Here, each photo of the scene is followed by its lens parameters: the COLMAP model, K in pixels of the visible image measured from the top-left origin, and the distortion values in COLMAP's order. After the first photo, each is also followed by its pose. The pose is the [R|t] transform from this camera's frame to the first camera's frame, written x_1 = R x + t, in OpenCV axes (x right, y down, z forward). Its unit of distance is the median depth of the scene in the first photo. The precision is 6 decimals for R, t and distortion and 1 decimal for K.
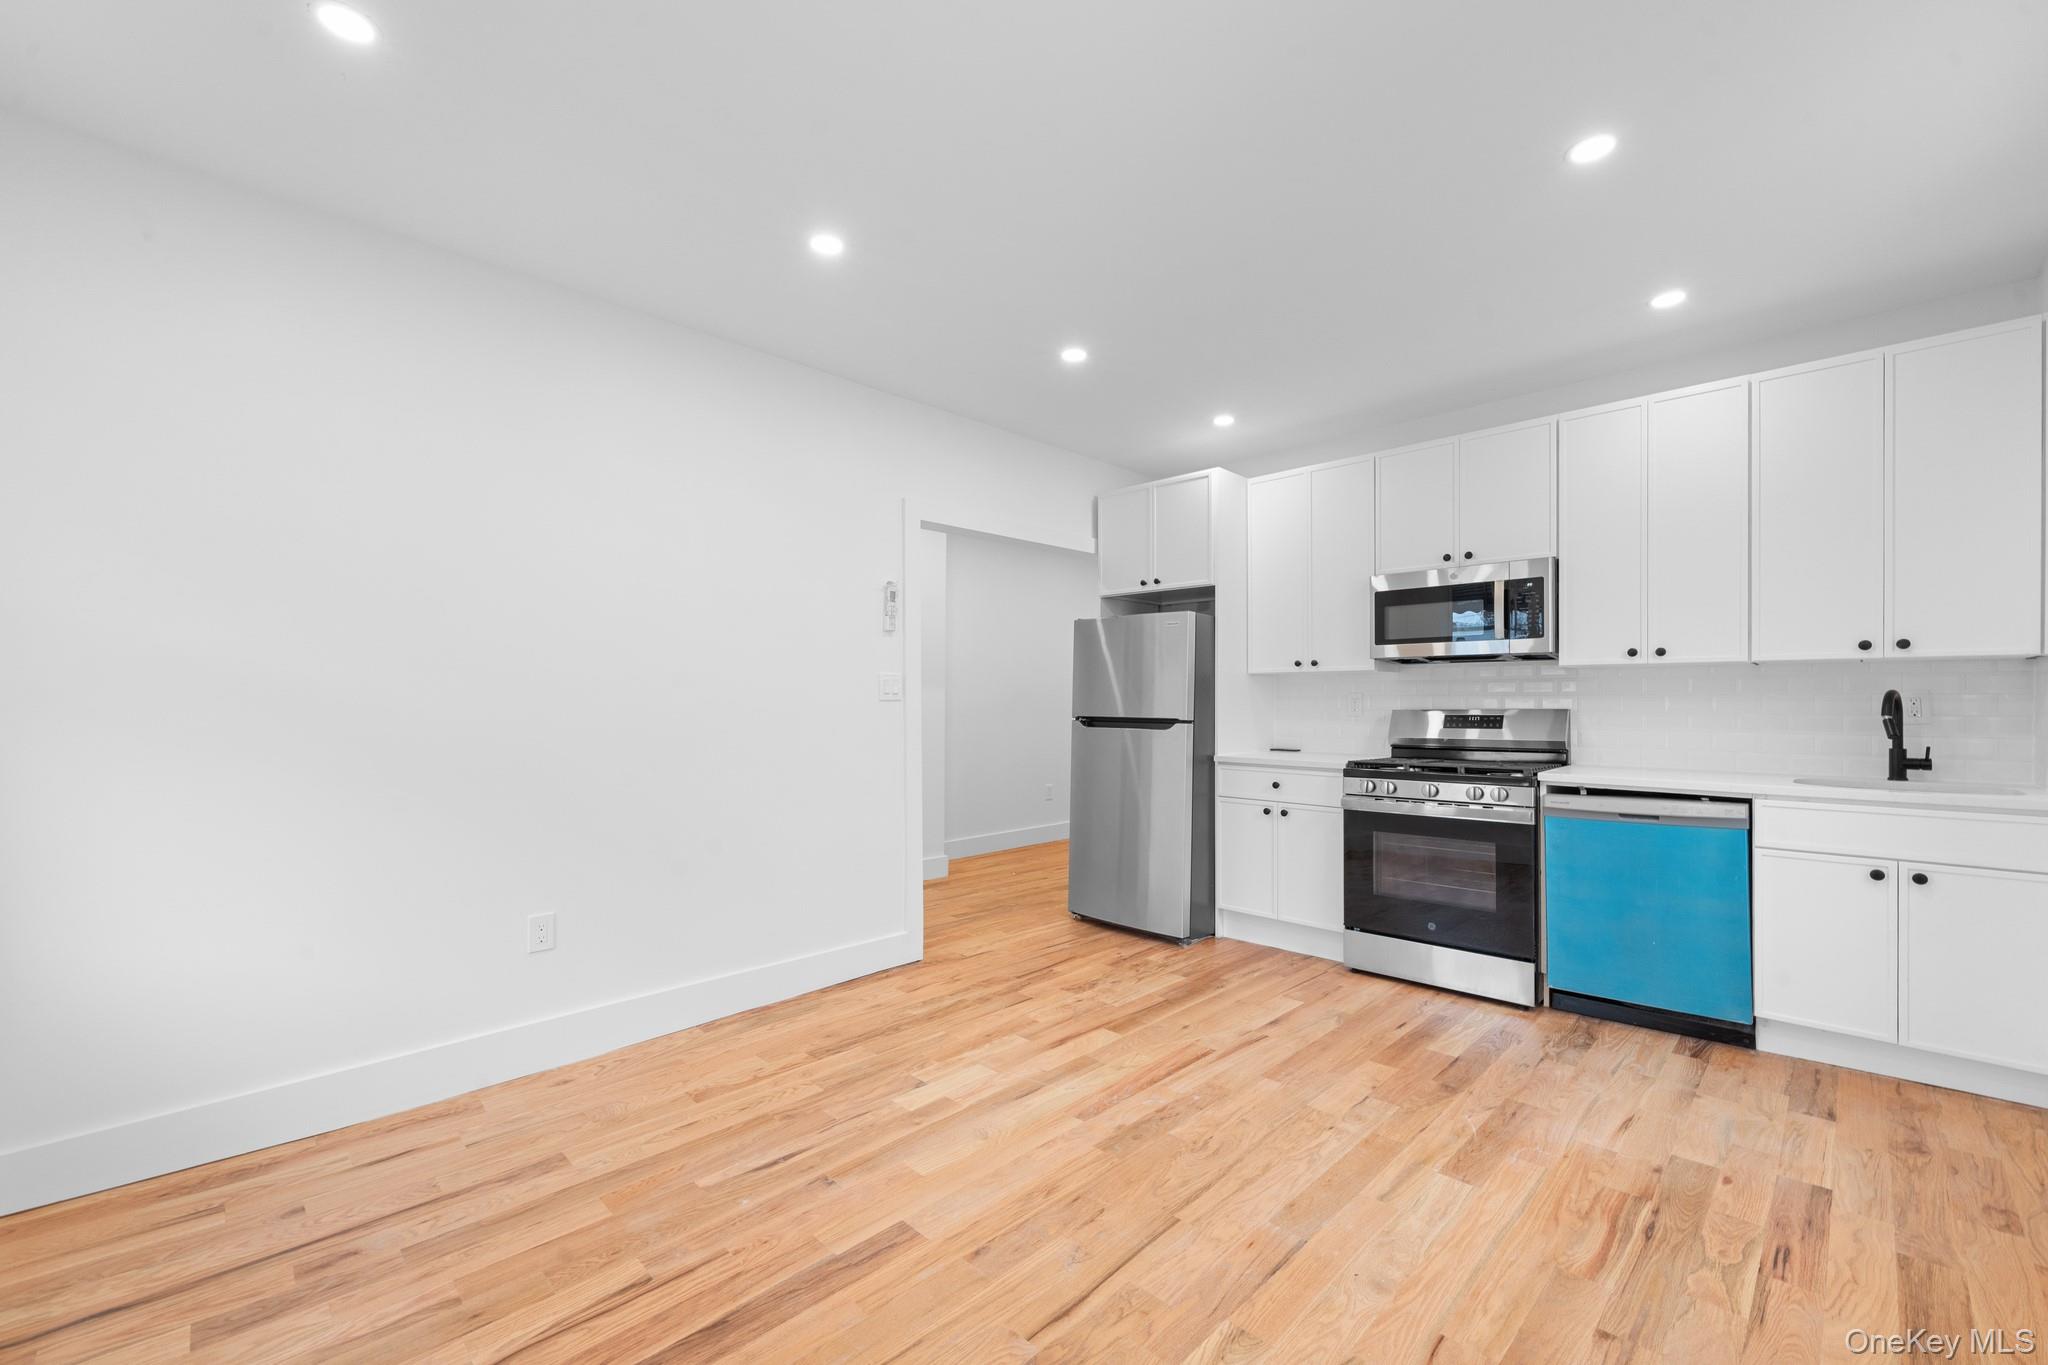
lens RADIAL K [[829.7, 0, 1018.3], [0, 829.7, 696.4], [0, 0, 1]] dist [0.005631, -0.001709]
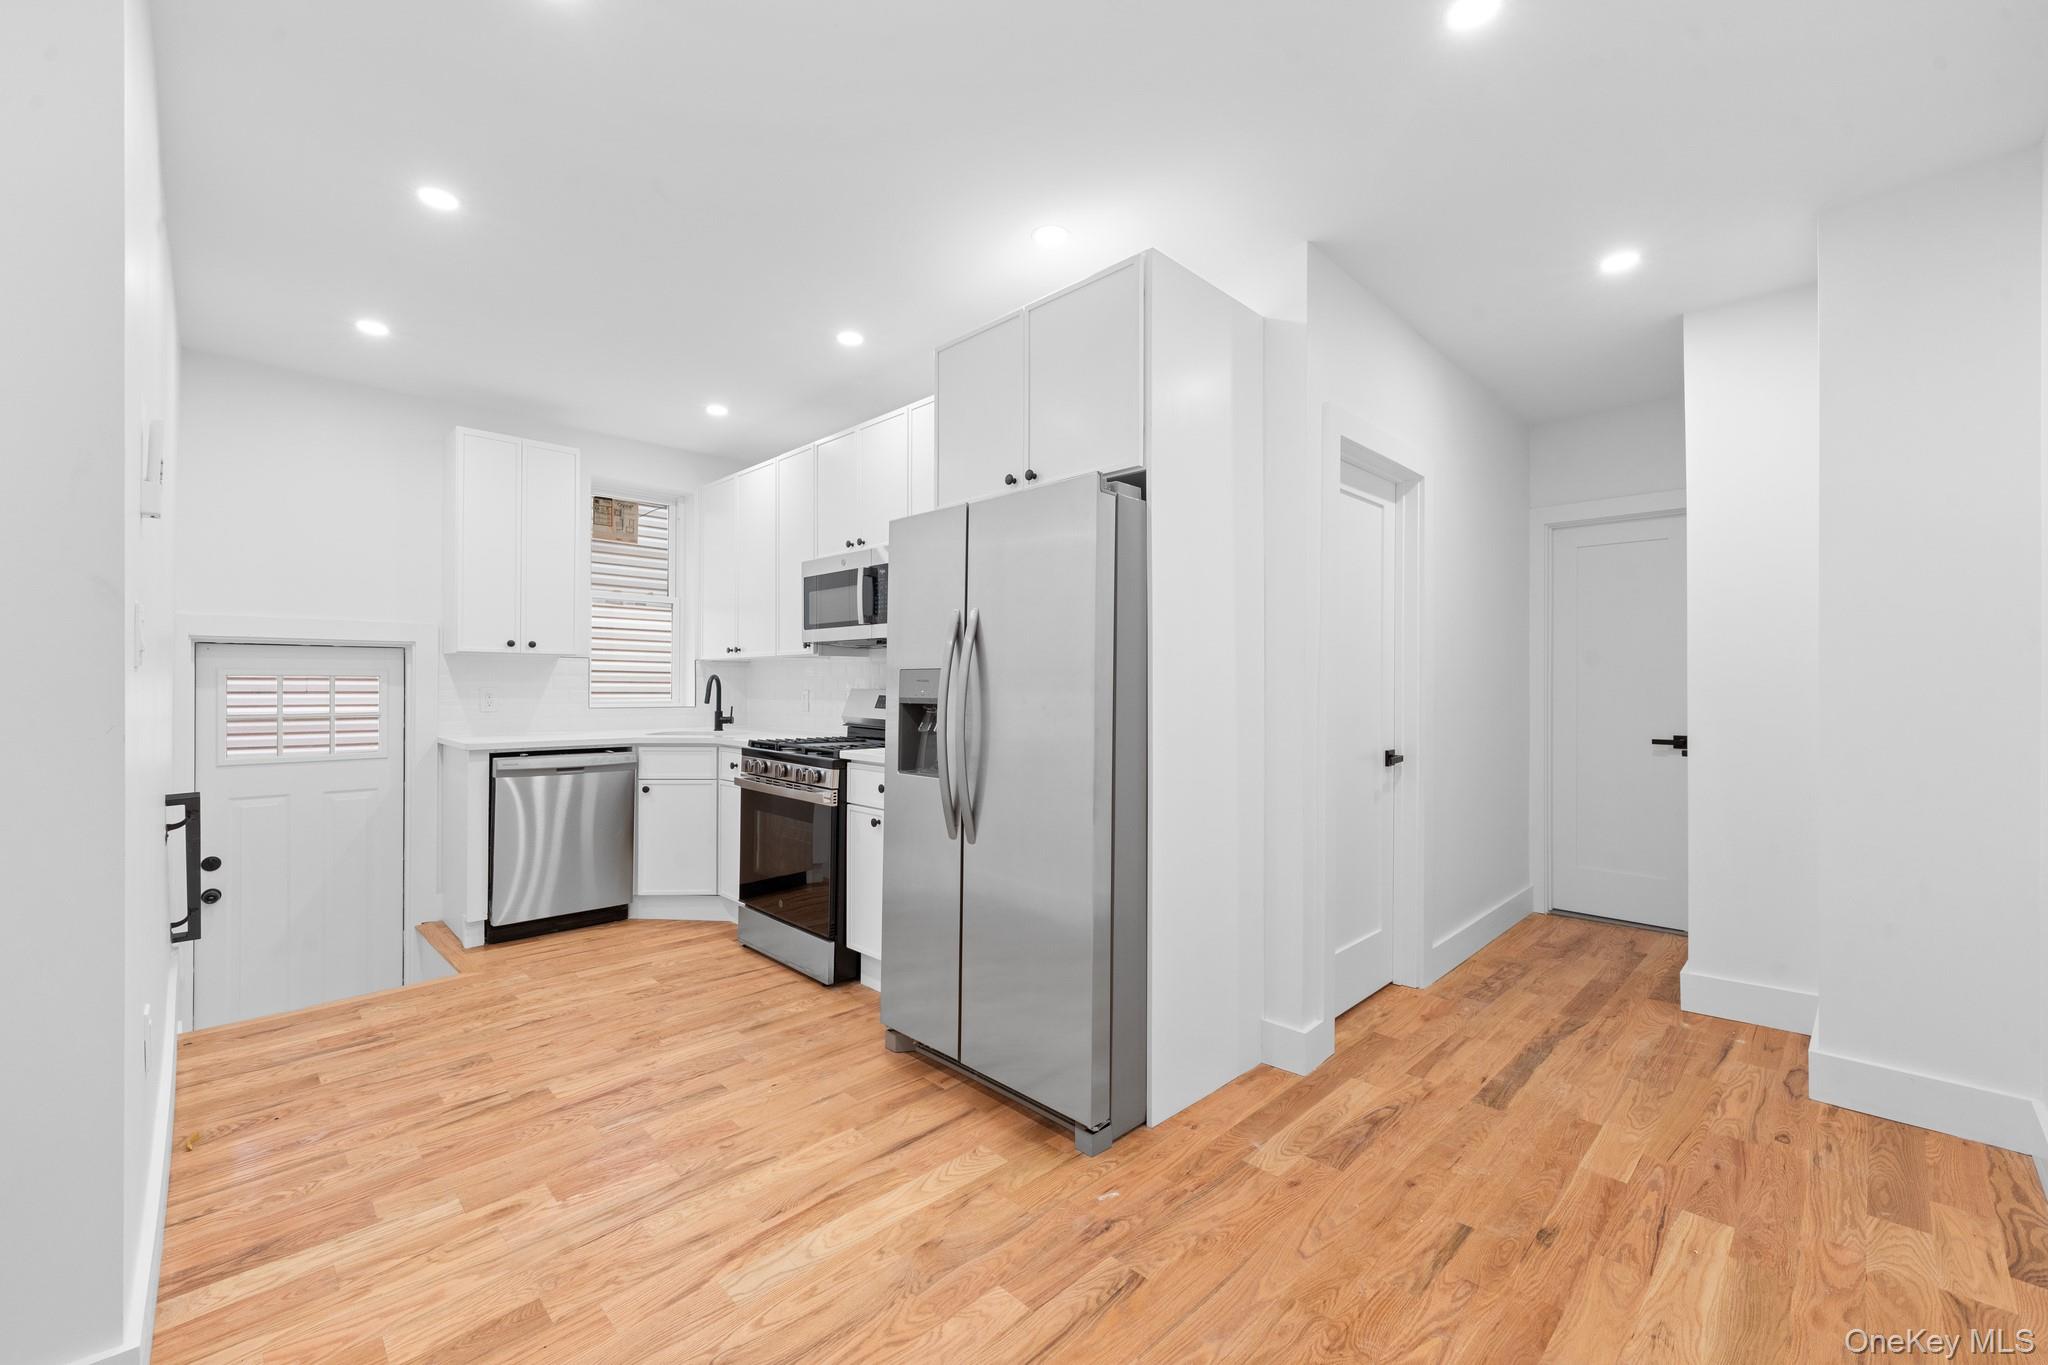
lens RADIAL K [[829.7, 0, 1033.5], [0, 829.7, 672.9], [0, 0, 1]] dist [0.005631, -0.001709]
pose [[0.999913, 0.008510, 0.010055, 0.915490], [-0.008516, 0.999964, 0.000559, -0.014385], [-0.010050, -0.000645, 0.999949, -0.034625]]
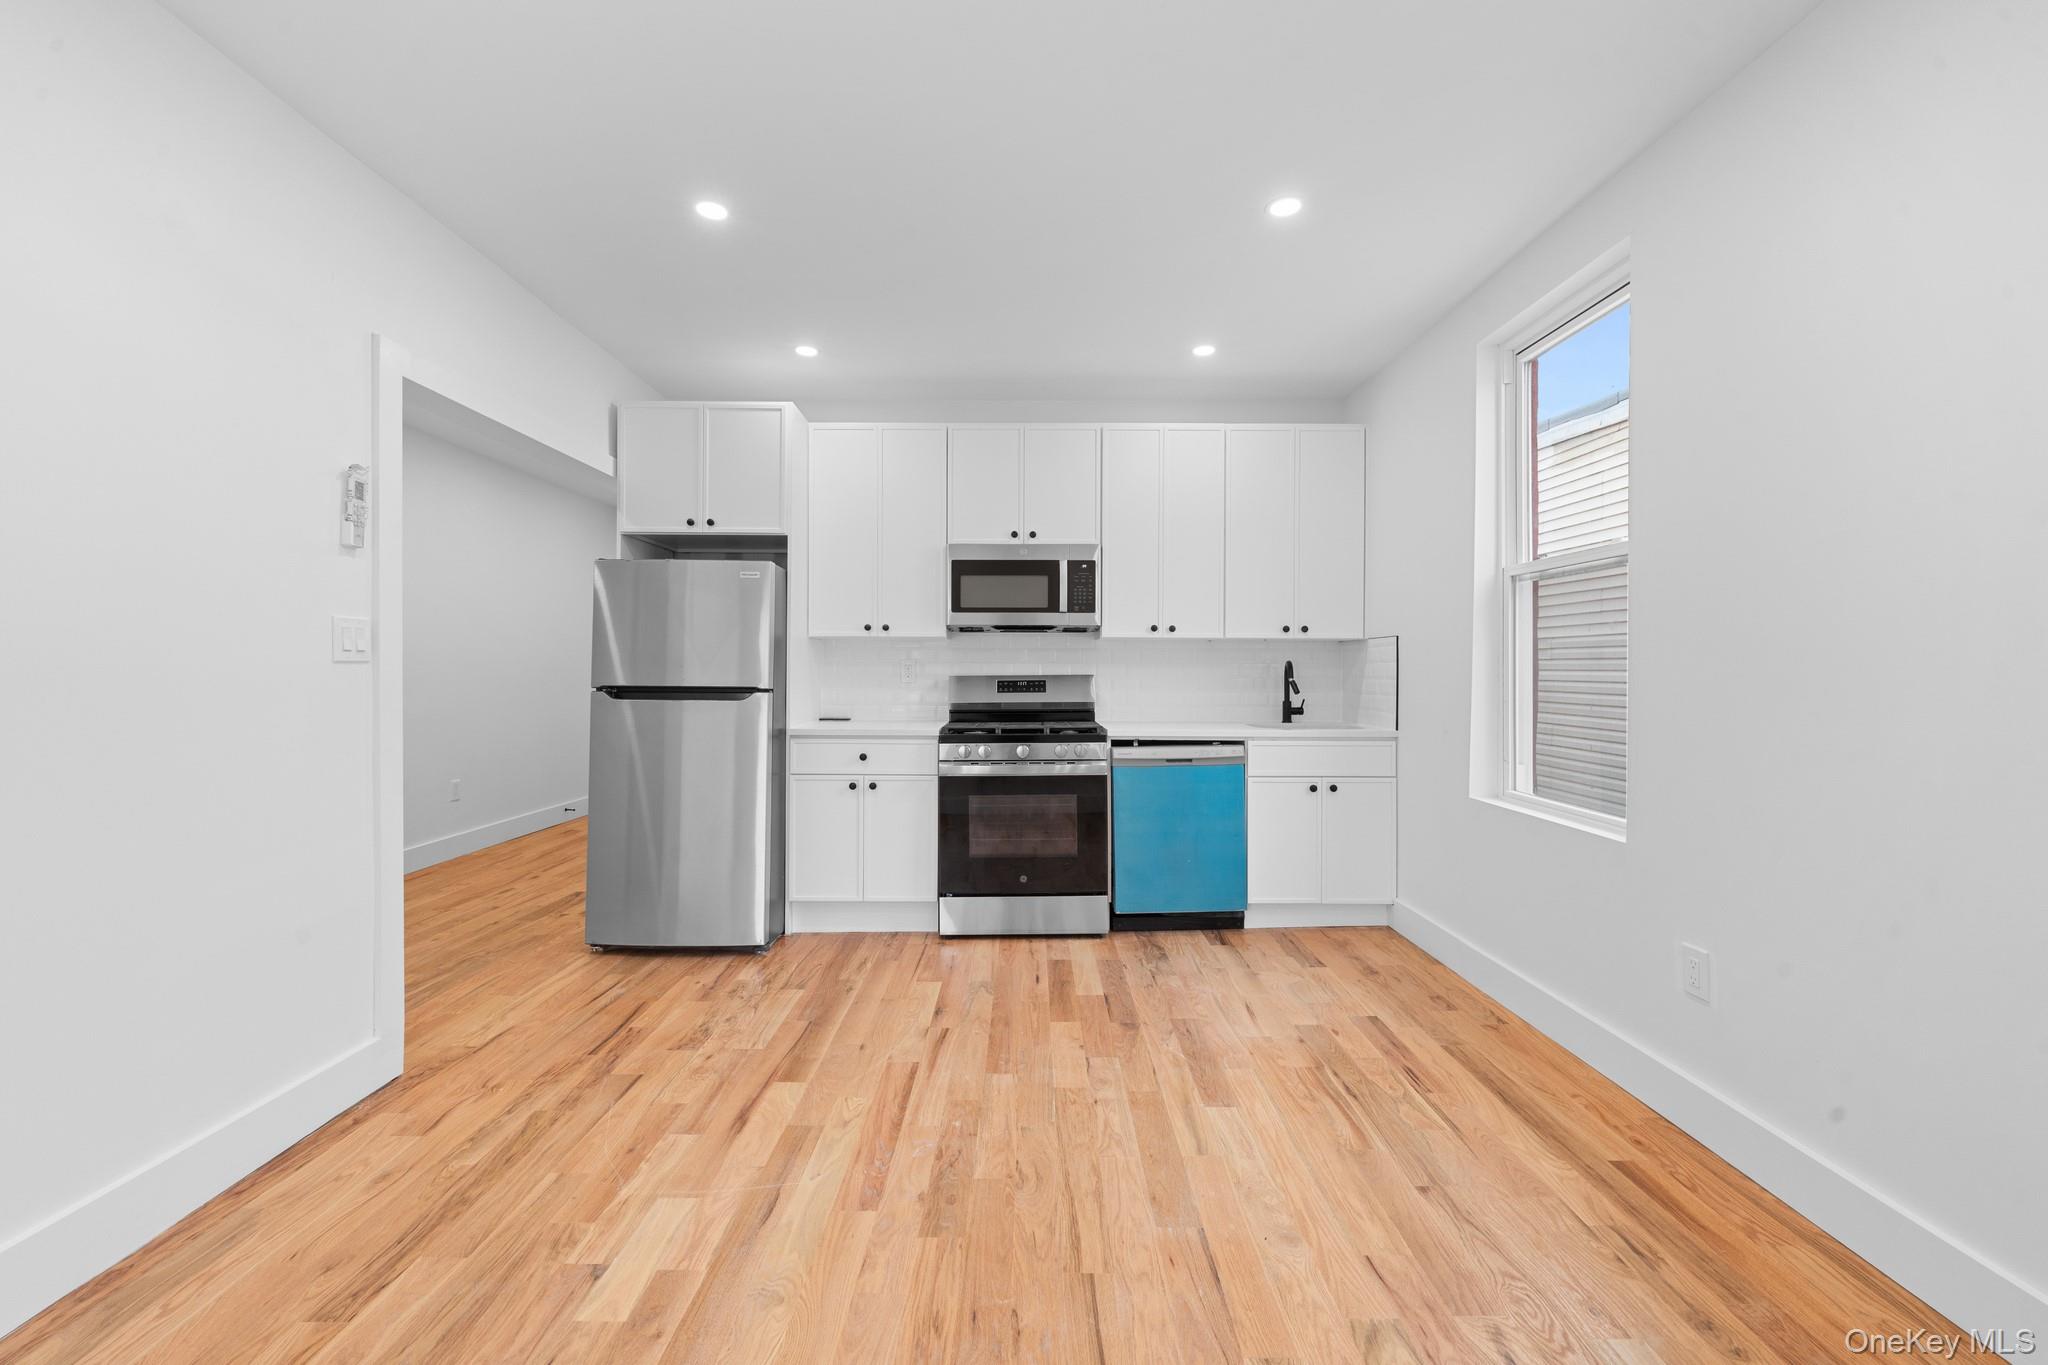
lens RADIAL K [[829.7, 0, 1009.1], [0, 829.7, 662.9], [0, 0, 1]] dist [0.005631, -0.001709]
pose [[0.713176, 0.009092, 0.700926, -0.300616], [-0.006335, 0.999959, -0.006525, 0.008403], [-0.700956, 0.000213, 0.713204, 0.293415]]
